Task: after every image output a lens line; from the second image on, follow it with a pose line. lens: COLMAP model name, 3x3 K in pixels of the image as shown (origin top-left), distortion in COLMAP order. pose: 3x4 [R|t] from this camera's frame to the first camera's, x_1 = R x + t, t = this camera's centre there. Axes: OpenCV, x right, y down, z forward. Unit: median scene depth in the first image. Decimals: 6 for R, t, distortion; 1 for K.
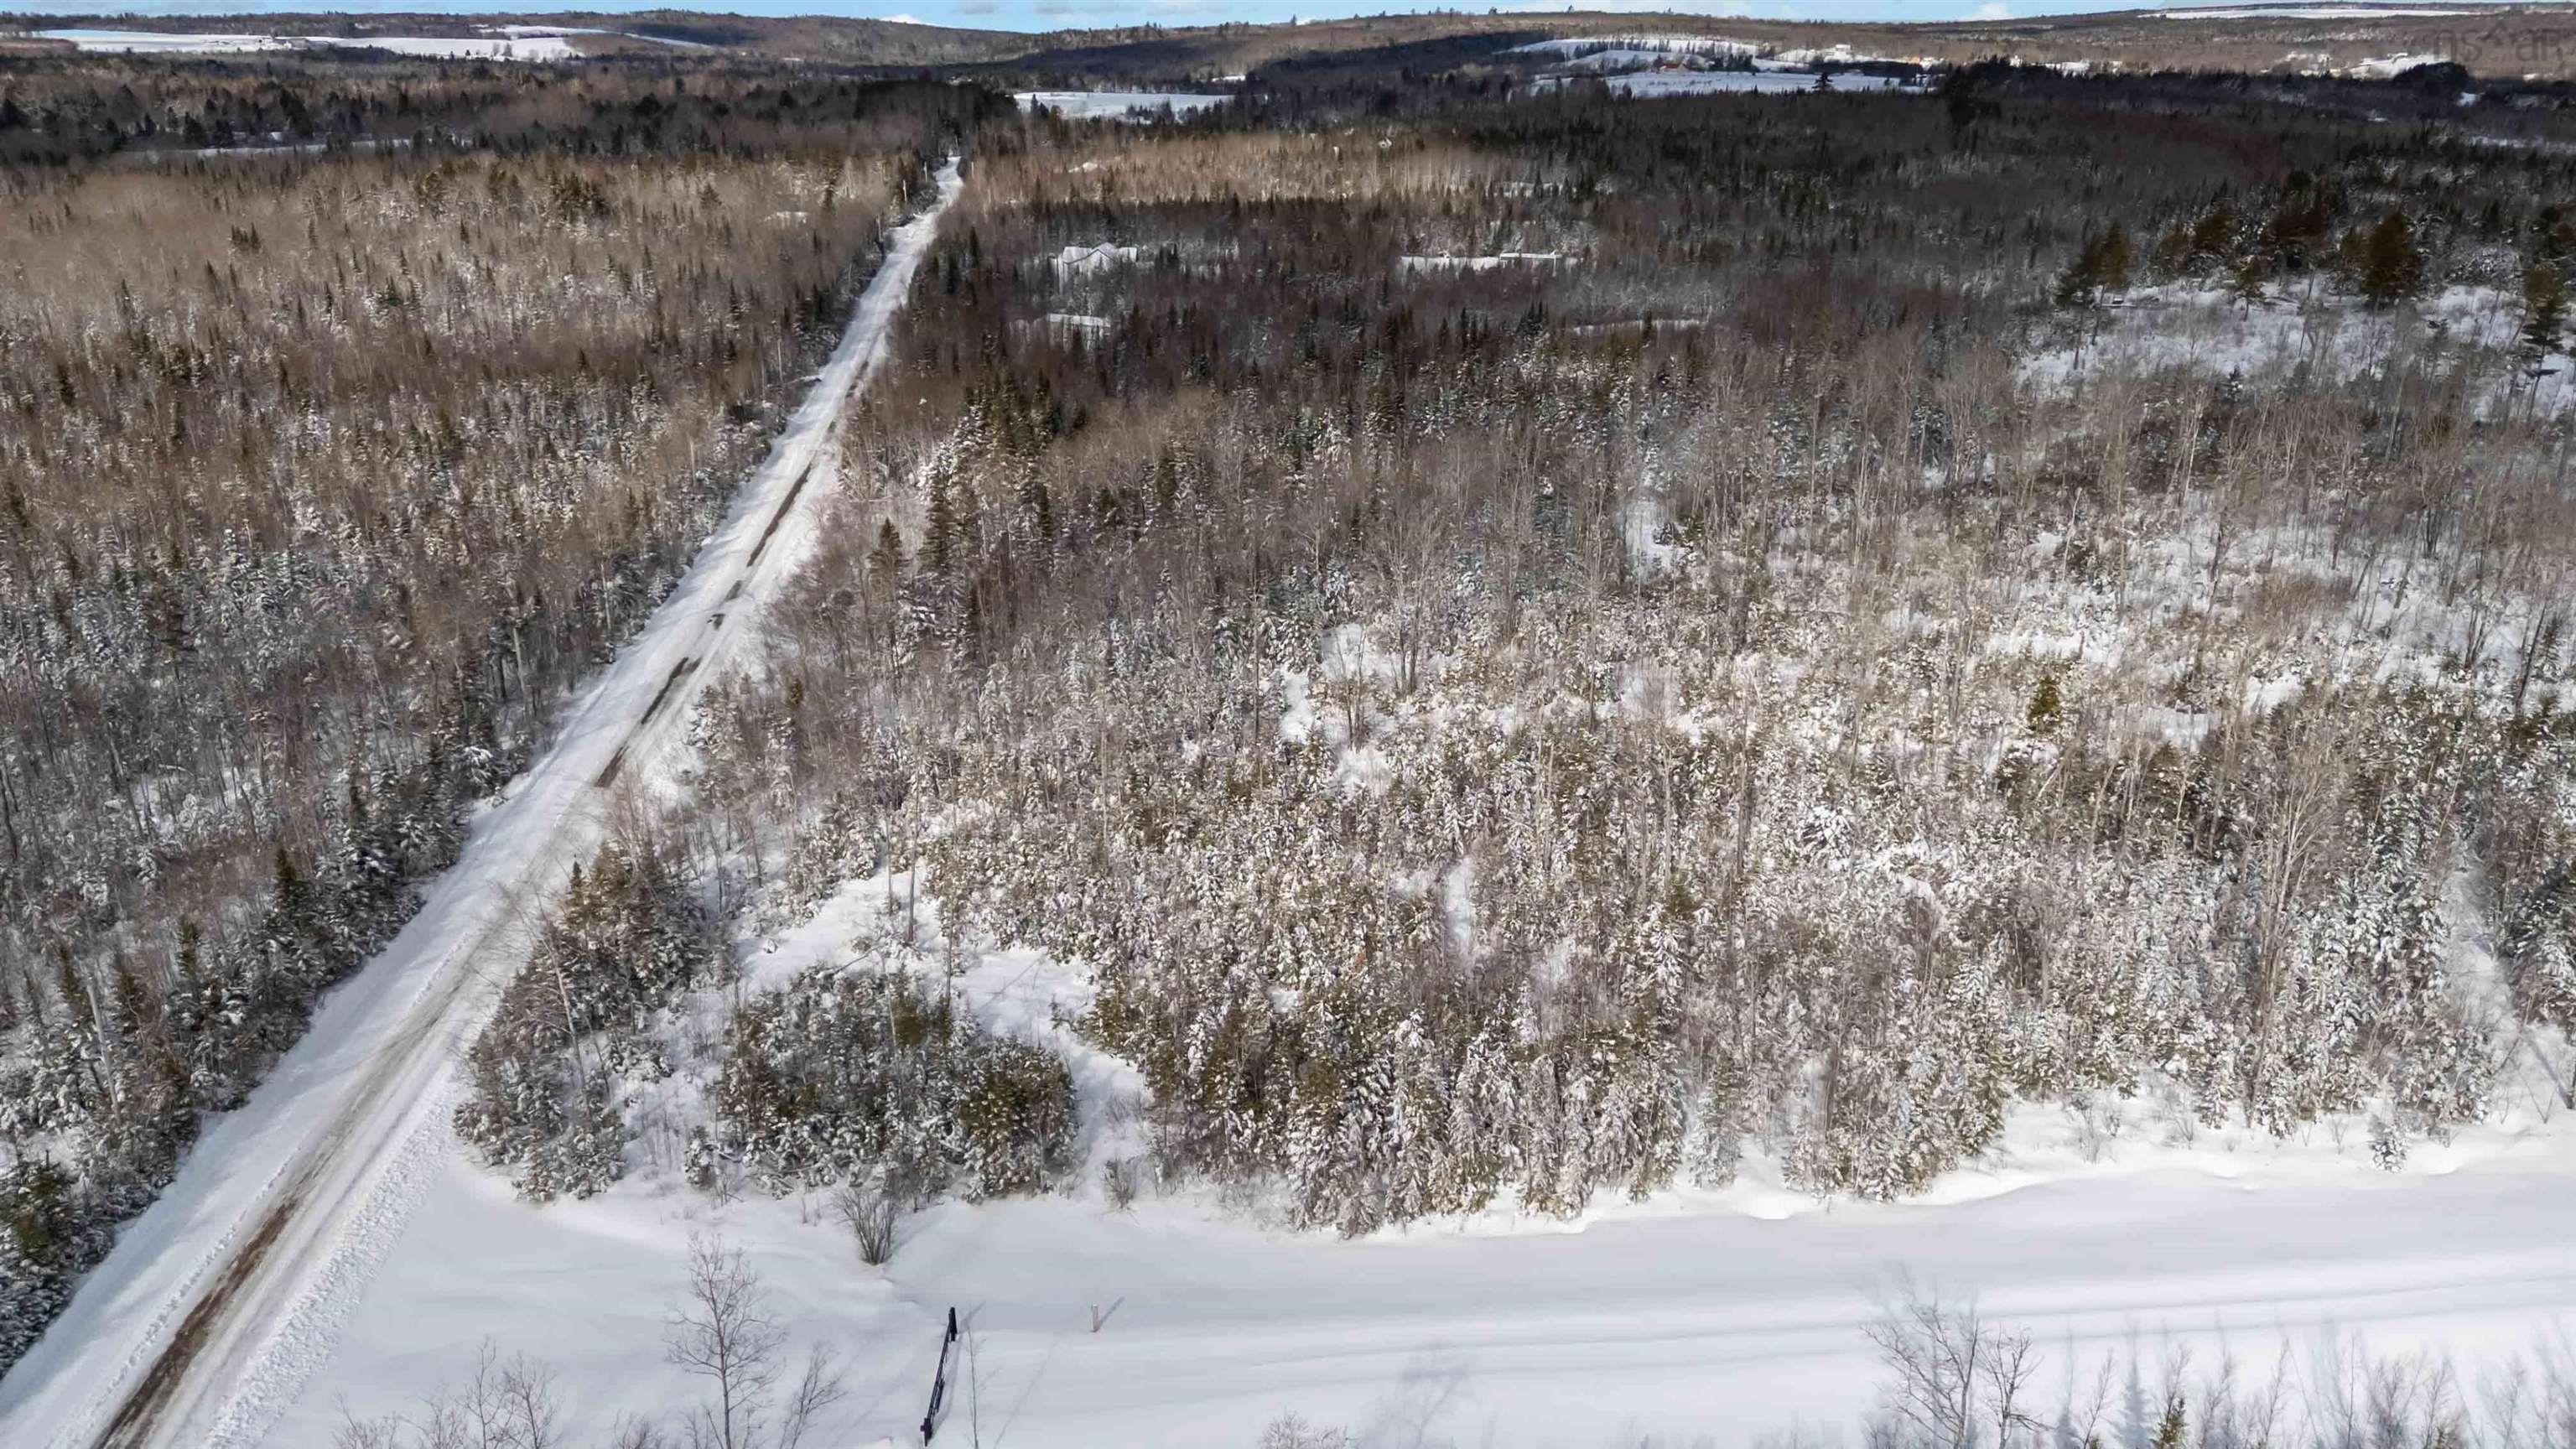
lens RADIAL K [[1867.1, 0, 1292.1], [0, 1867.1, 740.4], [0, 0, 1]] dist [0.079126, -0.073121]
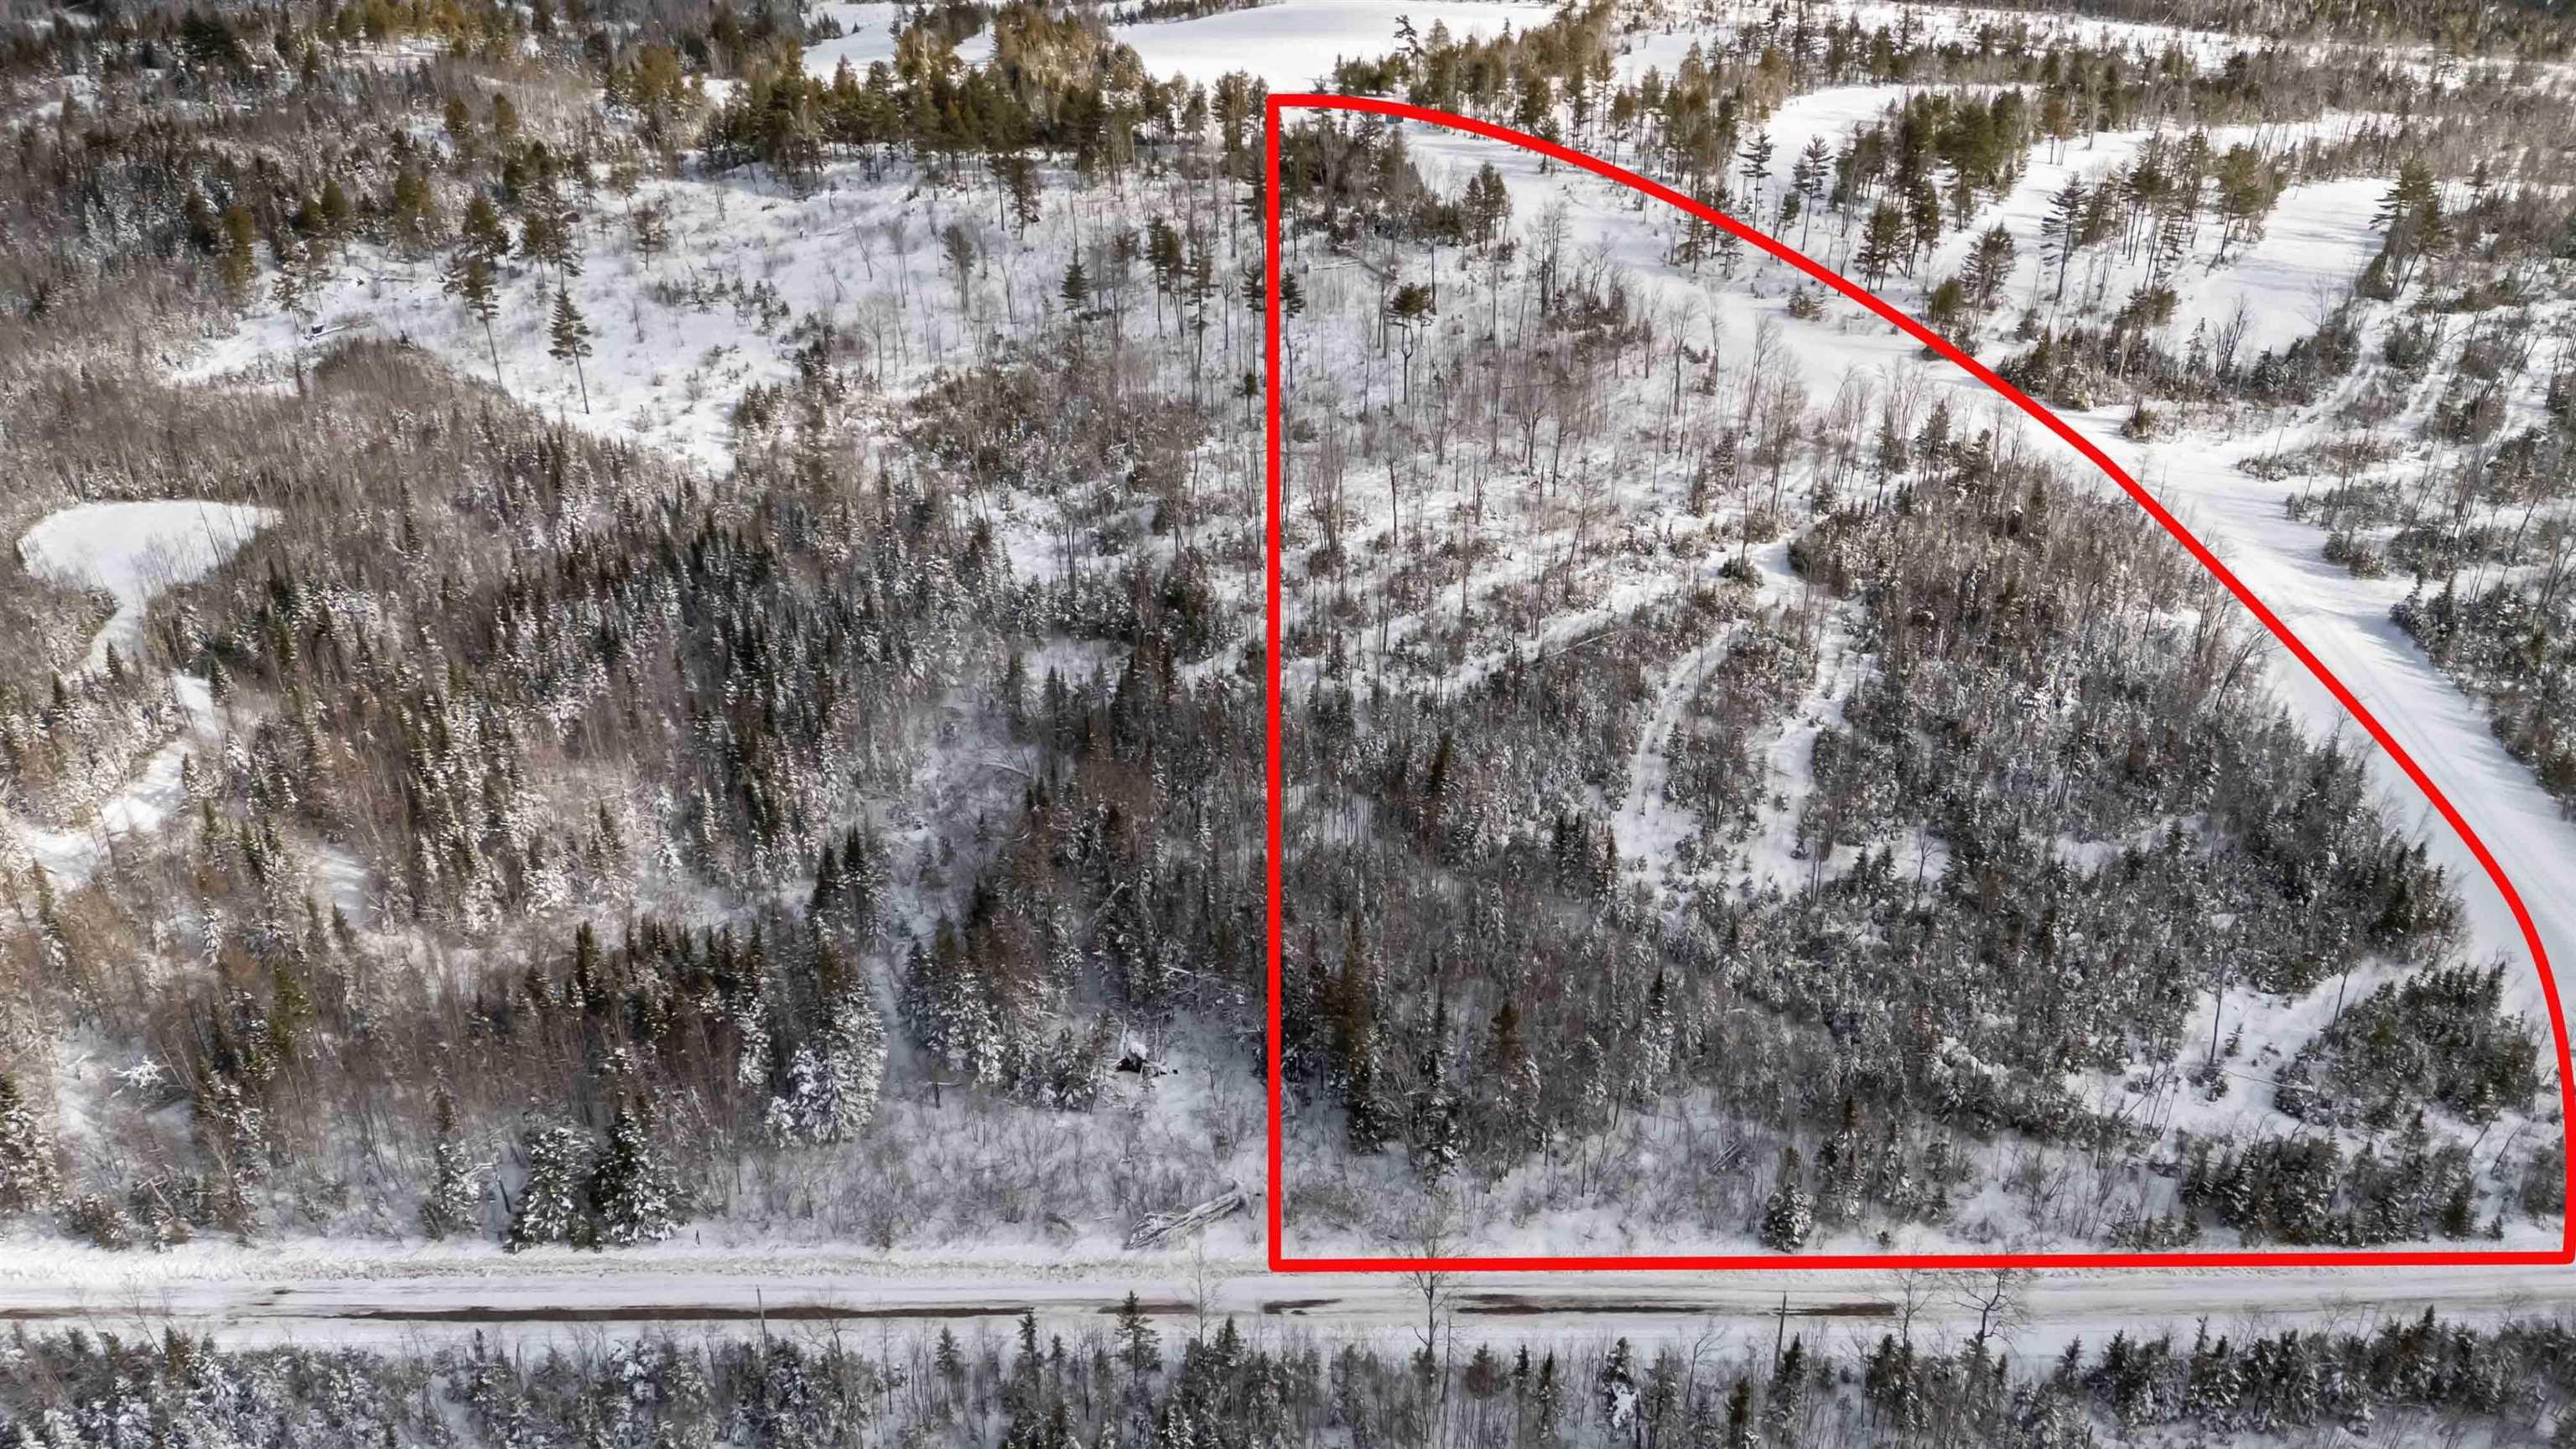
lens RADIAL K [[1867.1, 0, 1293.2], [0, 1867.1, 733.3], [0, 0, 1]] dist [0.079126, -0.073121]
pose [[0.128414, -0.477336, 0.869287, -1.516854], [0.367015, 0.837184, 0.405491, -1.008776], [-0.921309, 0.266971, 0.282696, 1.249155]]
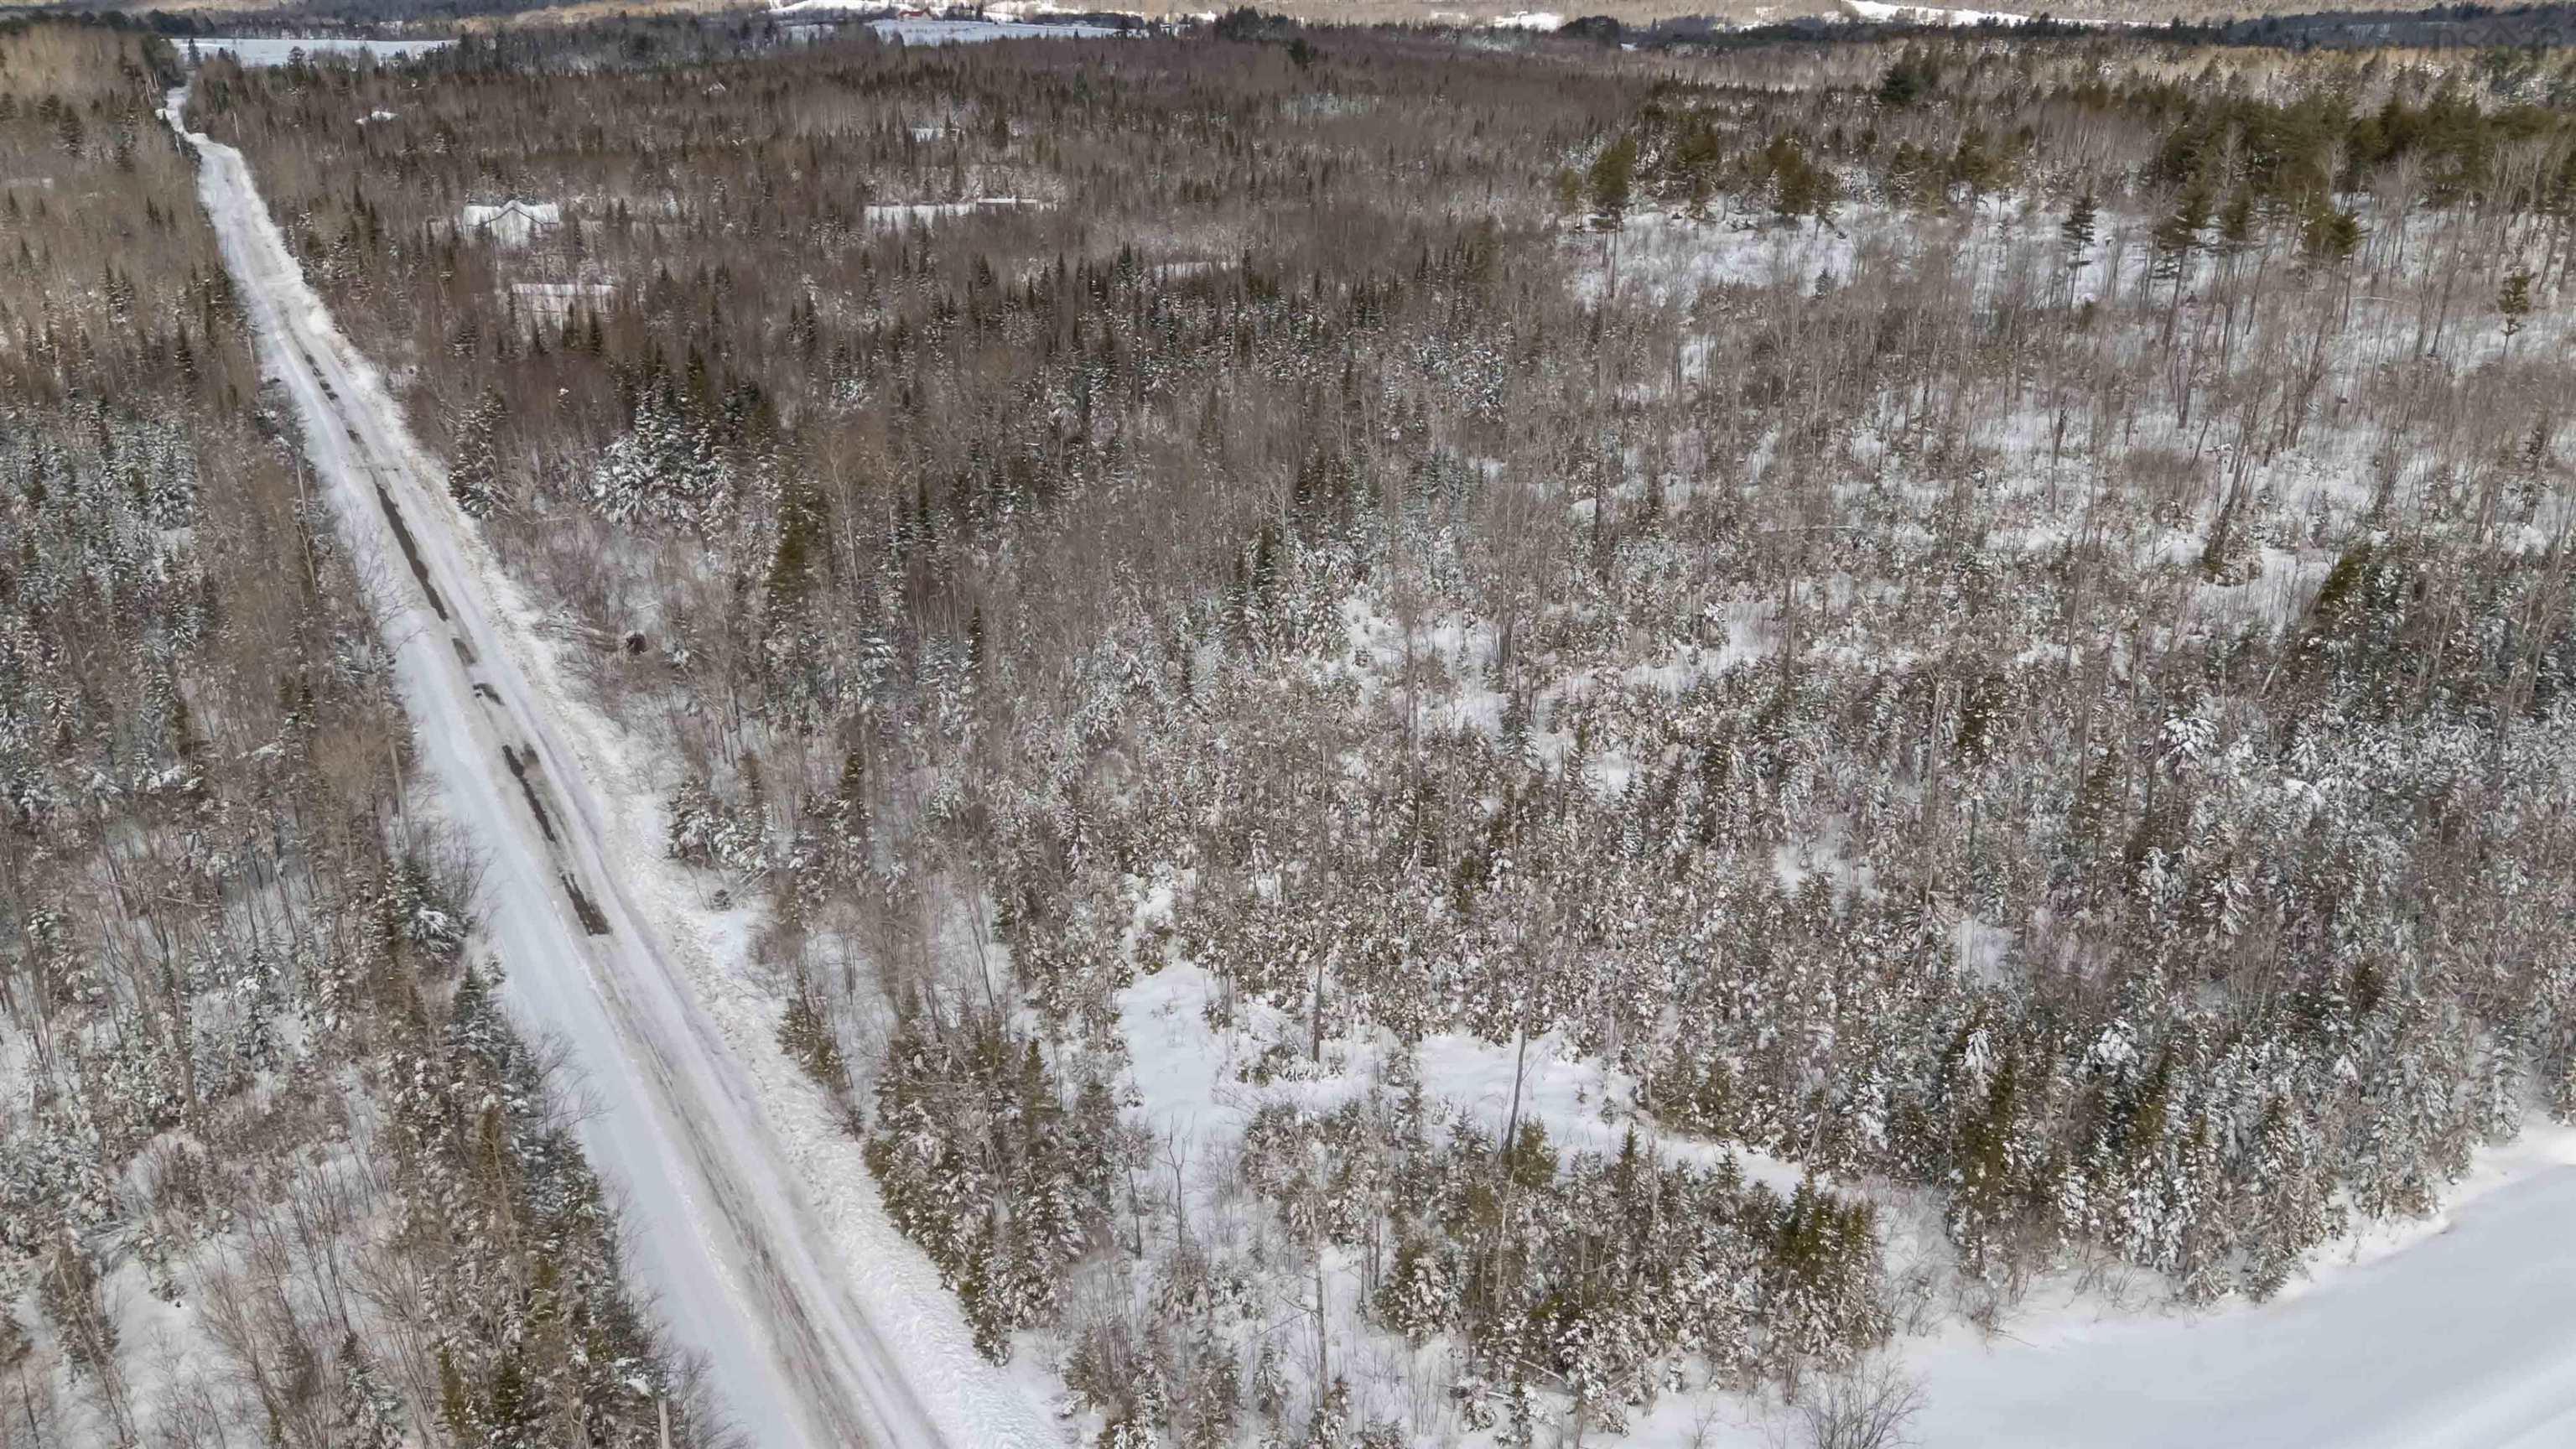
lens RADIAL K [[1867.1, 0, 1292.0], [0, 1867.1, 729.8], [0, 0, 1]] dist [0.079126, -0.073121]
pose [[0.917097, -0.141664, 0.372646, -0.512809], [0.135677, 0.989846, 0.042390, -0.064666], [-0.374867, 0.011684, 0.927005, 0.296596]]
